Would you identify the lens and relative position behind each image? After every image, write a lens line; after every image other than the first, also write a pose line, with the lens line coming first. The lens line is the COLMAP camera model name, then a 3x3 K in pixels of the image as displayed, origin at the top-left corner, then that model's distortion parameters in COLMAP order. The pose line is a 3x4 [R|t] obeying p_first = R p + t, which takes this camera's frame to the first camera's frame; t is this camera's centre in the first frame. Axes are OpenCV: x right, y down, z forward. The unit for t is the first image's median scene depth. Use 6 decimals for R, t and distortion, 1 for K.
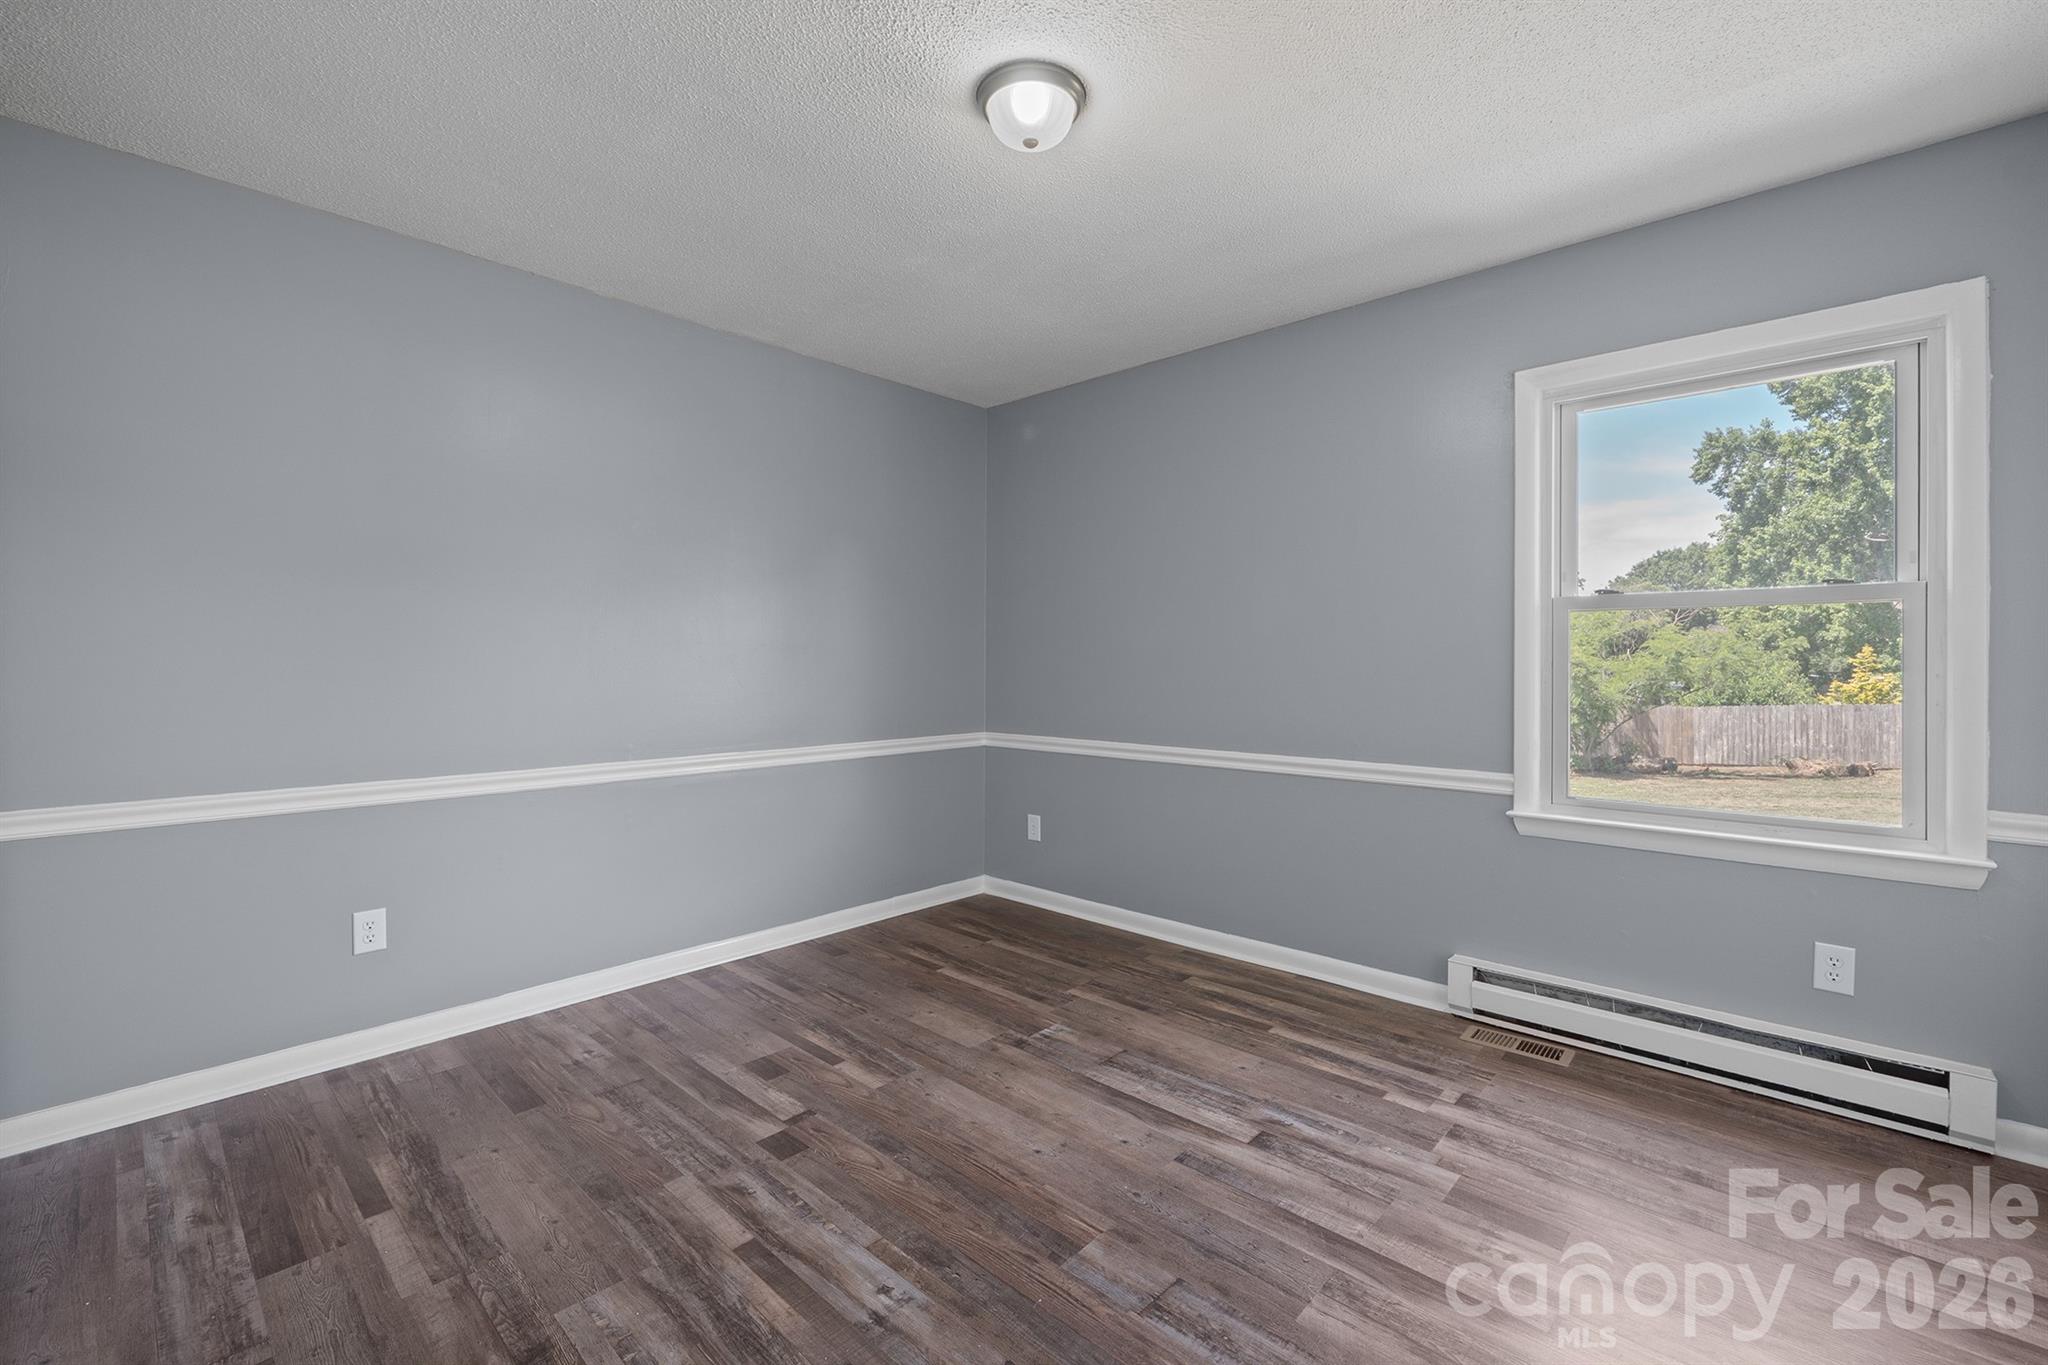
lens RADIAL K [[864.6, 0, 1033.8], [0, 864.6, 656.0], [0, 0, 1]] dist [-0.005898, -0.000290]
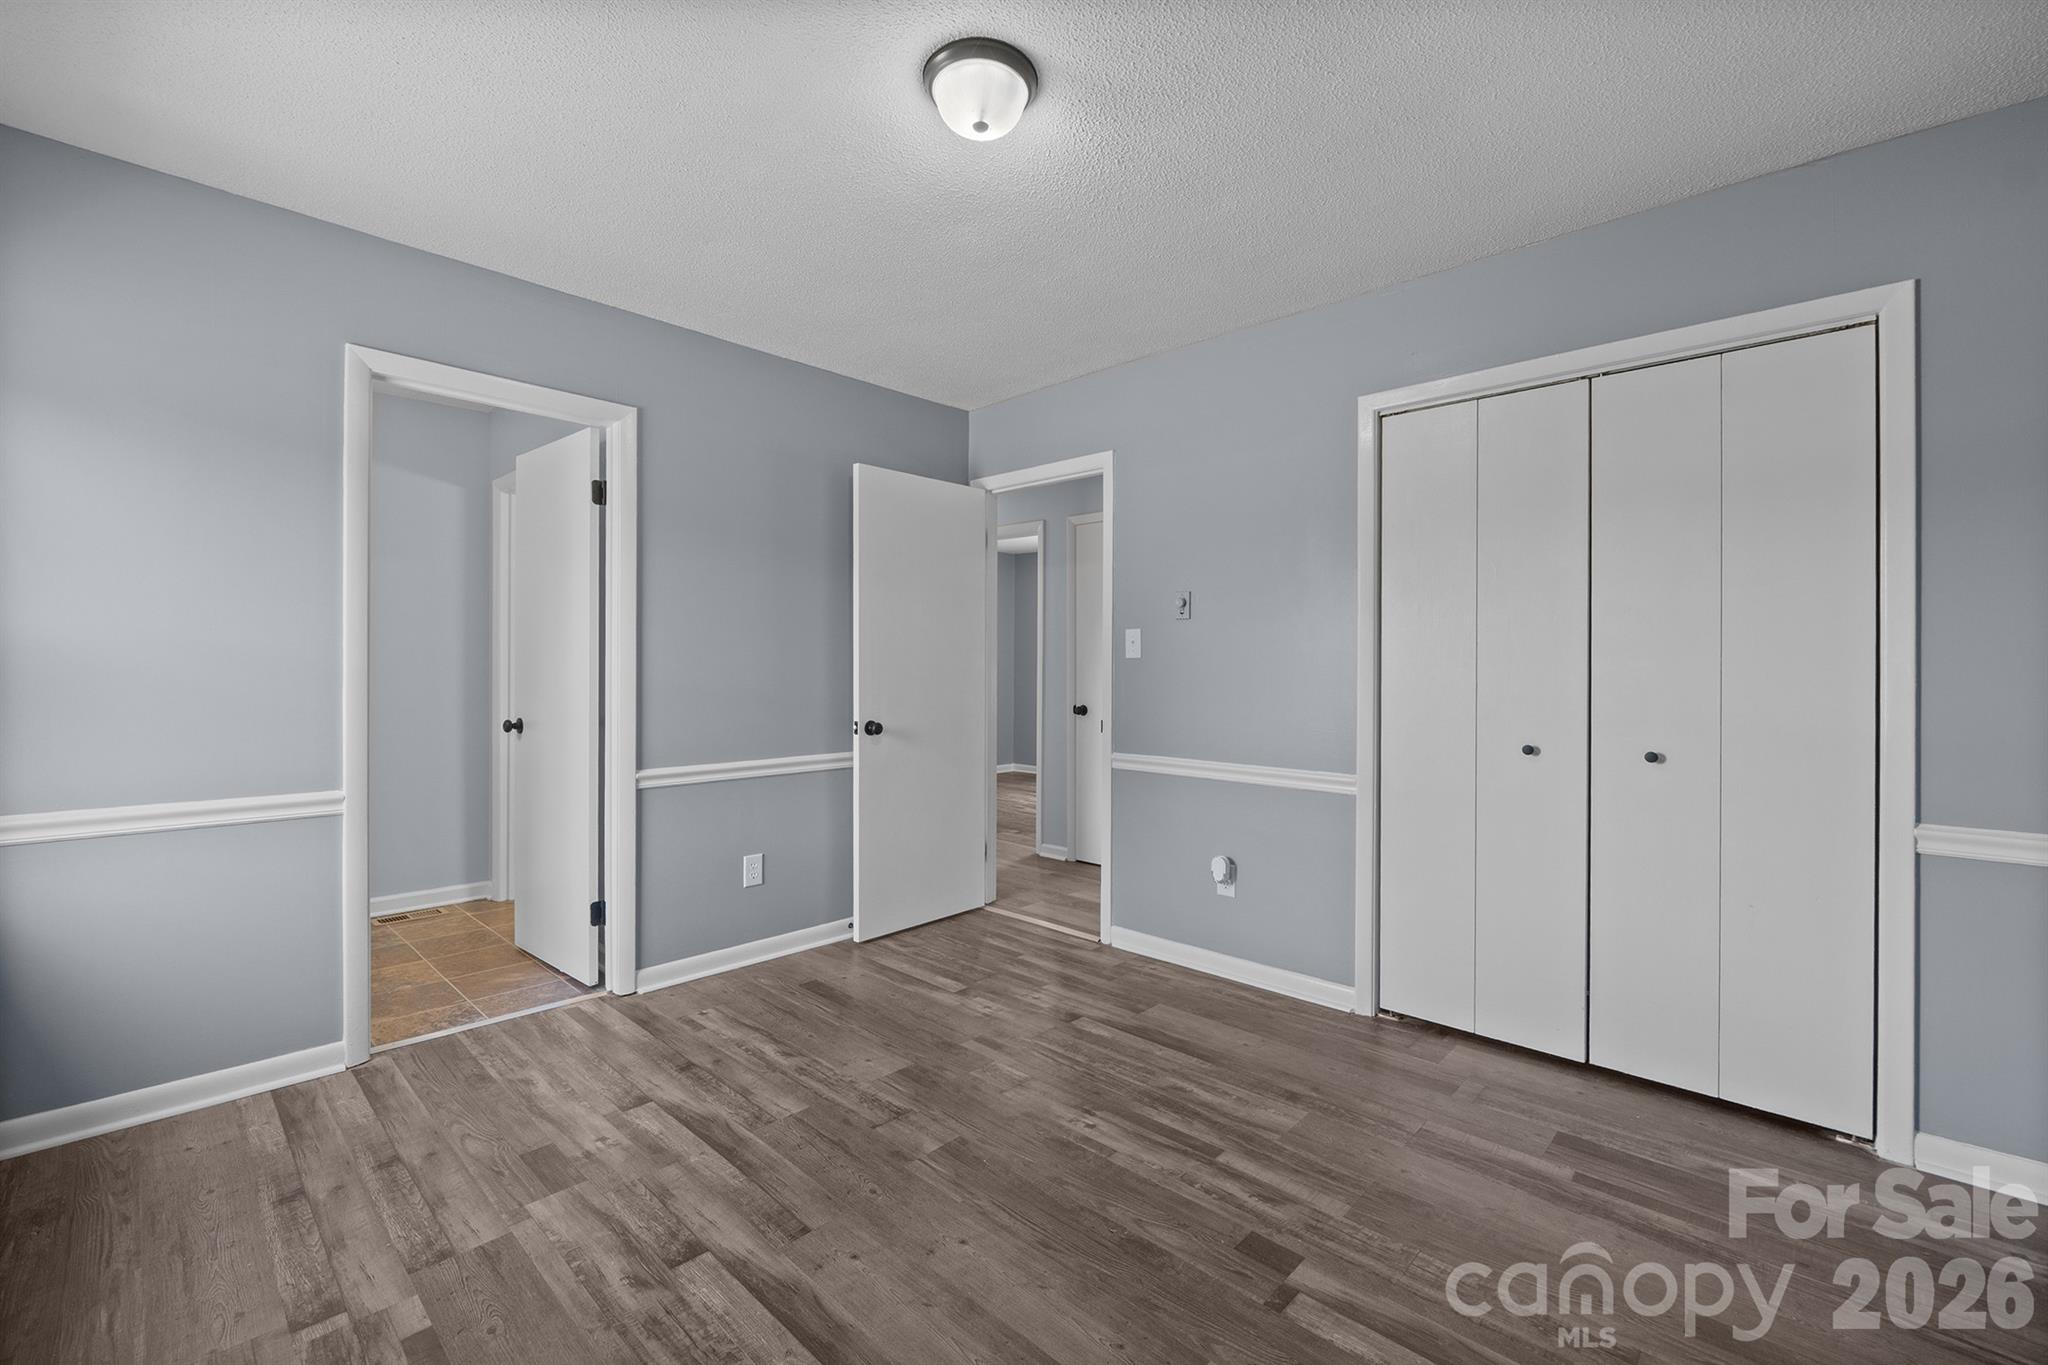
lens RADIAL K [[861.7, 0, 1030.3], [0, 861.7, 663.2], [0, 0, 1]] dist [-0.000666, -0.003158]
pose [[-0.999948, -0.004833, 0.008964, -0.065772], [-0.004928, 0.999932, -0.010590, 0.008828], [-0.008912, -0.010634, -0.999904, 1.826283]]
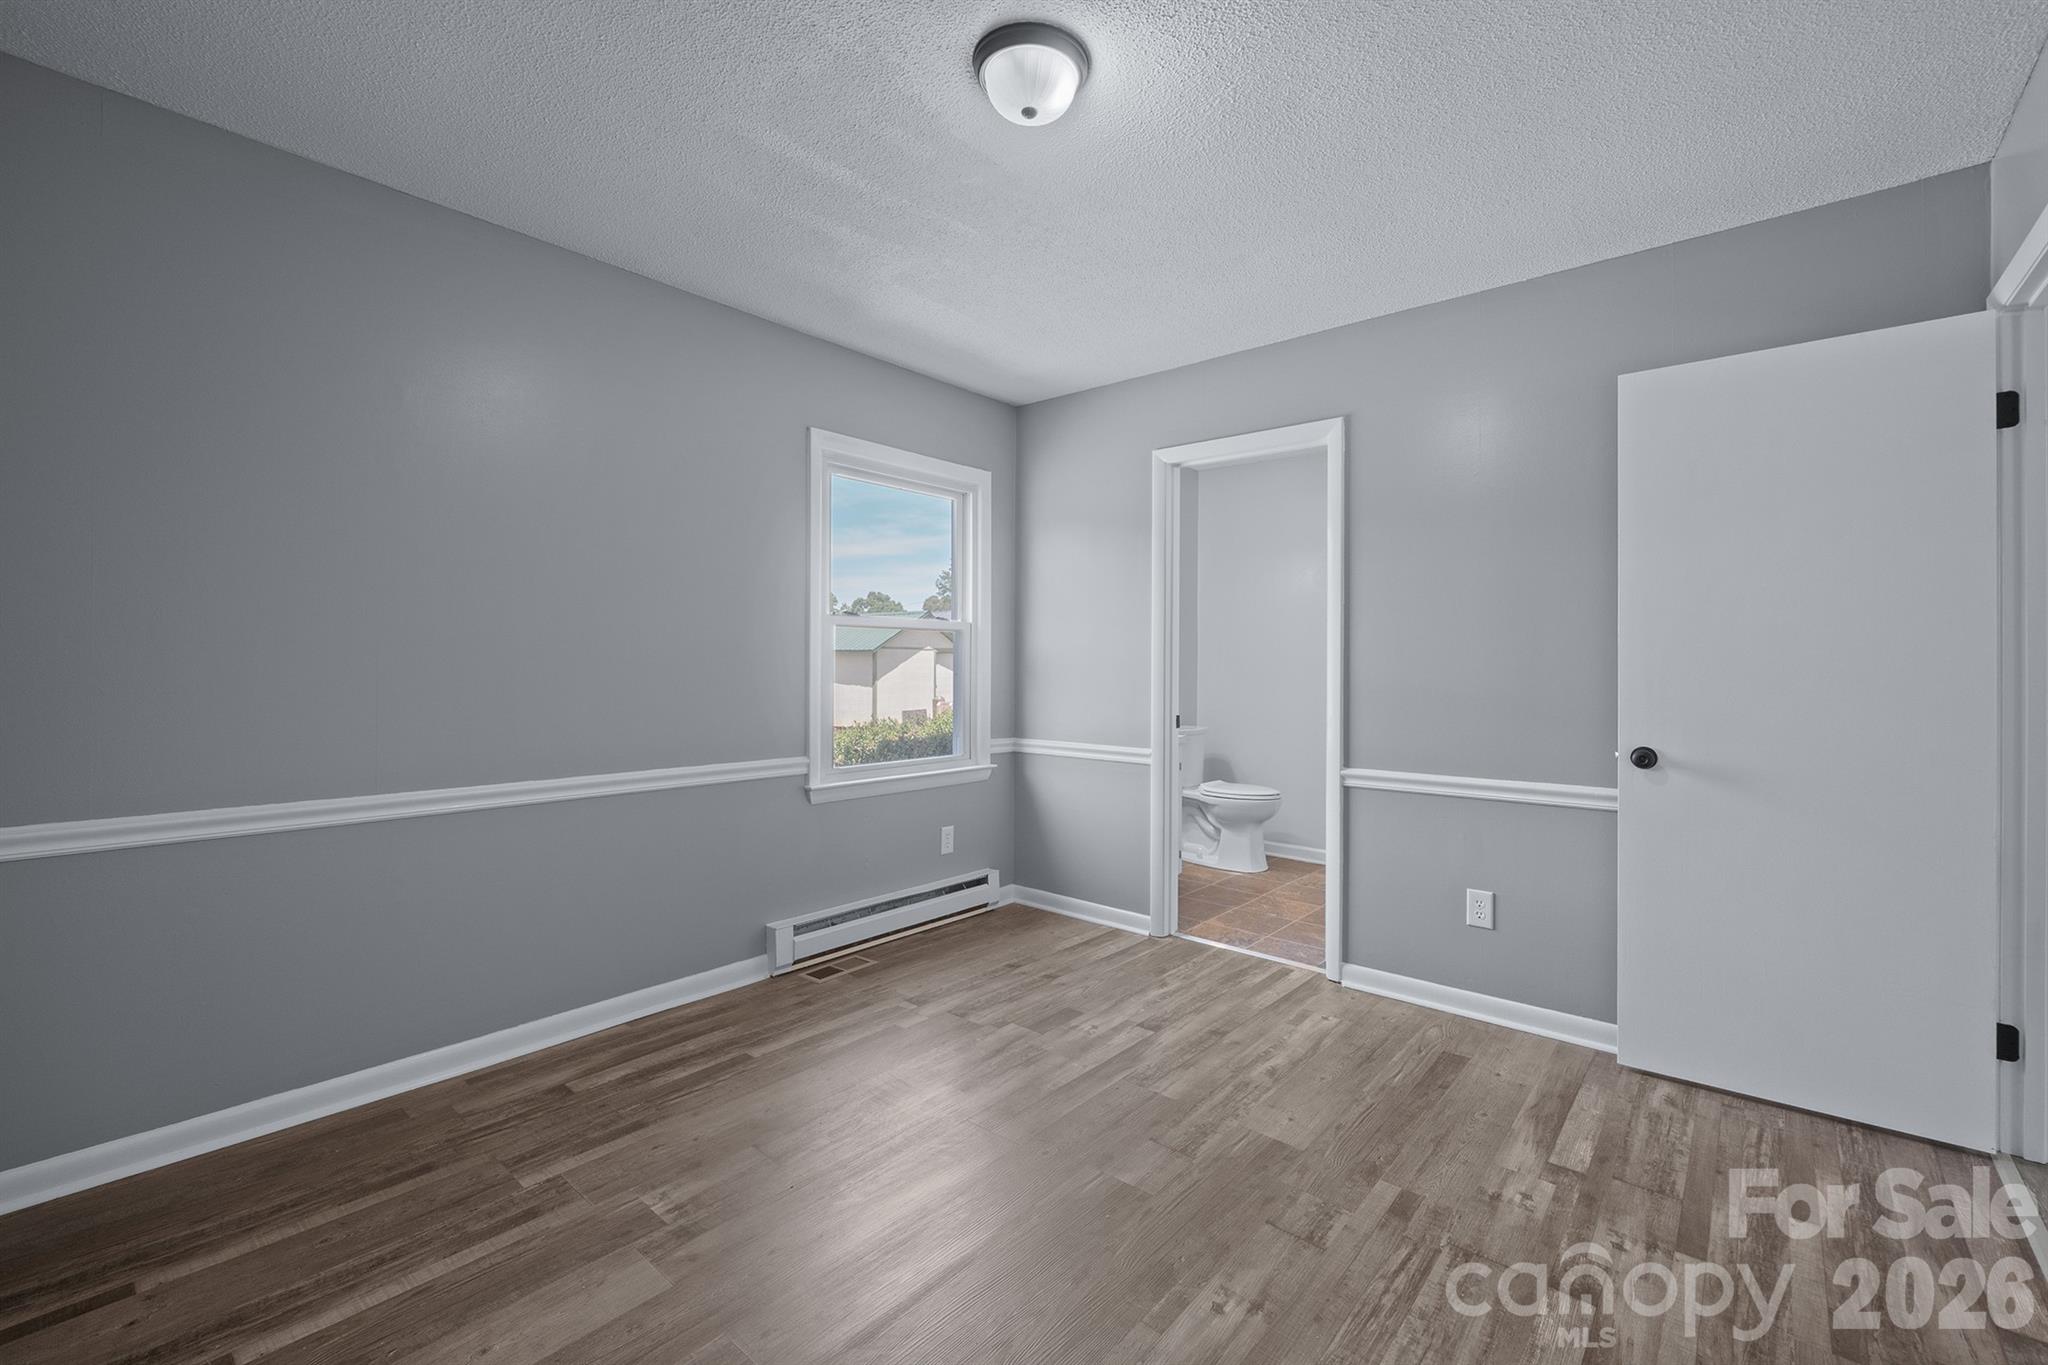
lens RADIAL K [[854.9, 0, 1024.7], [0, 854.9, 663.0], [0, 0, 1]] dist [-0.008021, -0.000112]
pose [[-0.033357, 0.001682, 0.999442, -0.868473], [-0.010967, 0.999938, -0.002049, 0.005020], [-0.999383, -0.011029, -0.033336, 0.964926]]
